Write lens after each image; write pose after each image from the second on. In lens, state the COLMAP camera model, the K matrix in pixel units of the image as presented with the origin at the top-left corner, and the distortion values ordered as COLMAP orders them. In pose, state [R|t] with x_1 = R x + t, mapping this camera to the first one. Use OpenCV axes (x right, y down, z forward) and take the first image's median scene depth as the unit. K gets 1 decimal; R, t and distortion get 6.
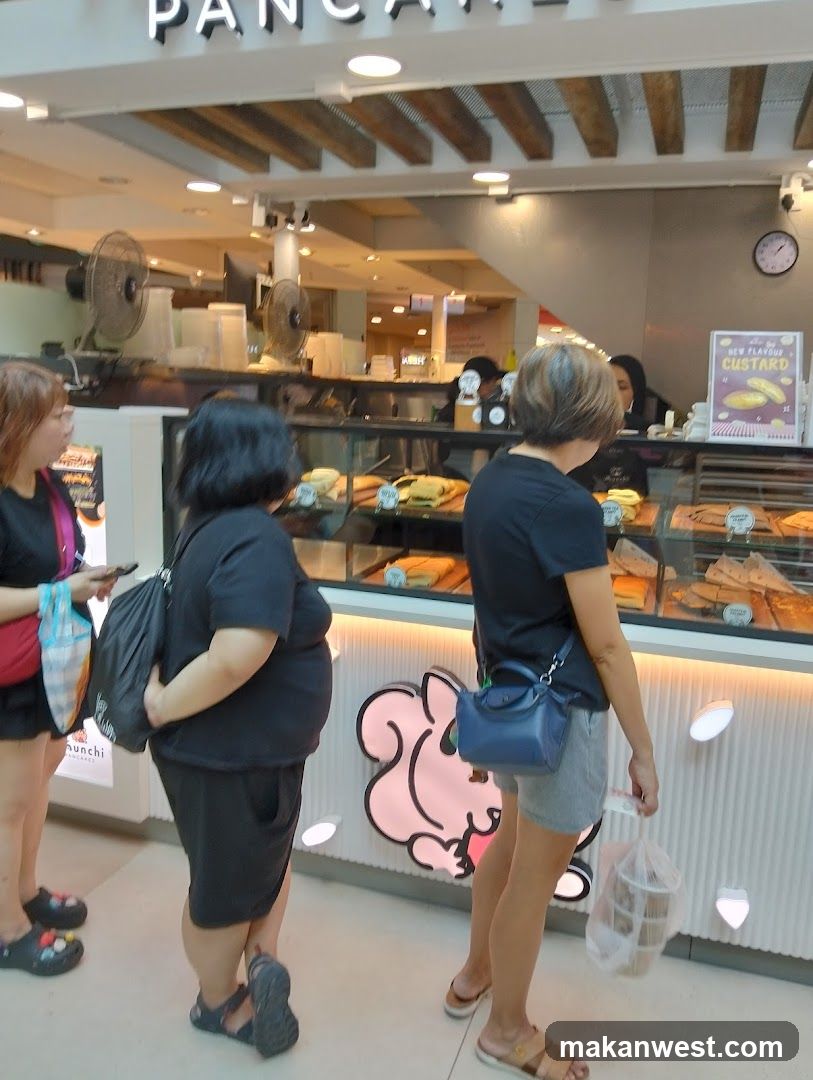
lens RADIAL K [[971.6, 0, 389.1], [0, 971.6, 601.2], [0, 0, 1]] dist [0.011361, 0.009334]
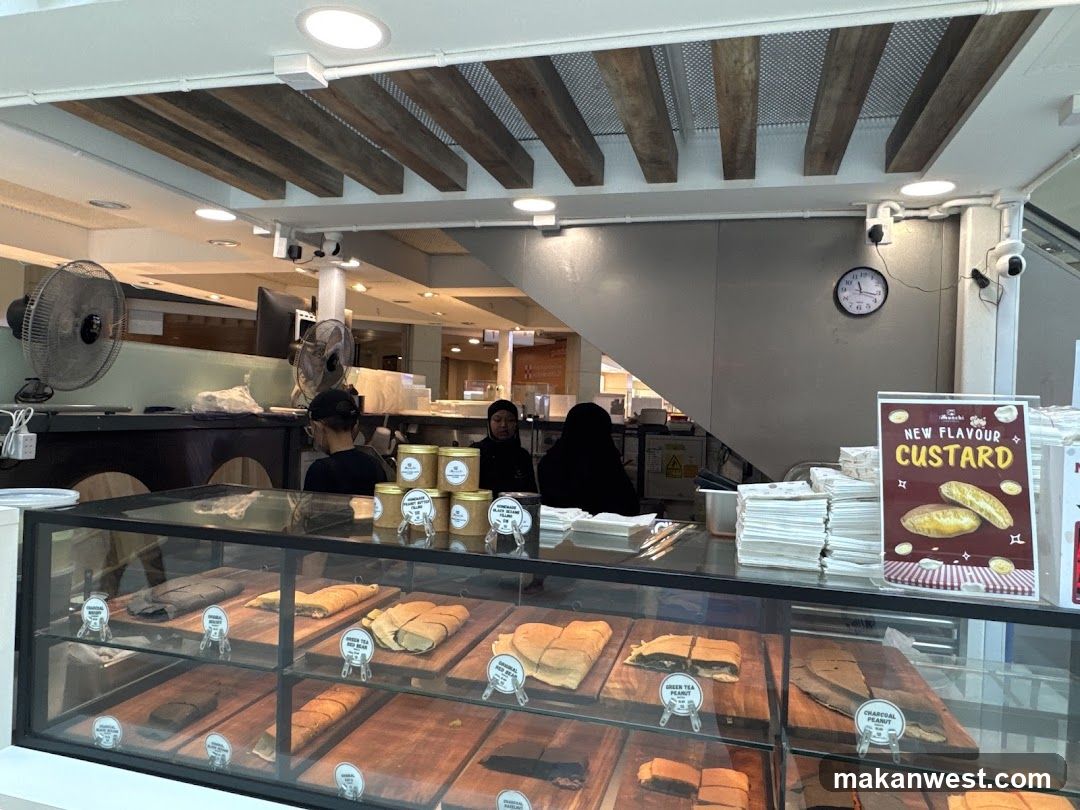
lens RADIAL K [[820.3, 0, 541.0], [0, 820.3, 410.8], [0, 0, 1]] dist [0.042904, -0.011528]
pose [[0.997742, -0.001705, 0.067136, 0.062590], [0.015249, 0.979319, -0.201749, -0.110125], [-0.065404, 0.202317, 0.977134, 0.328954]]
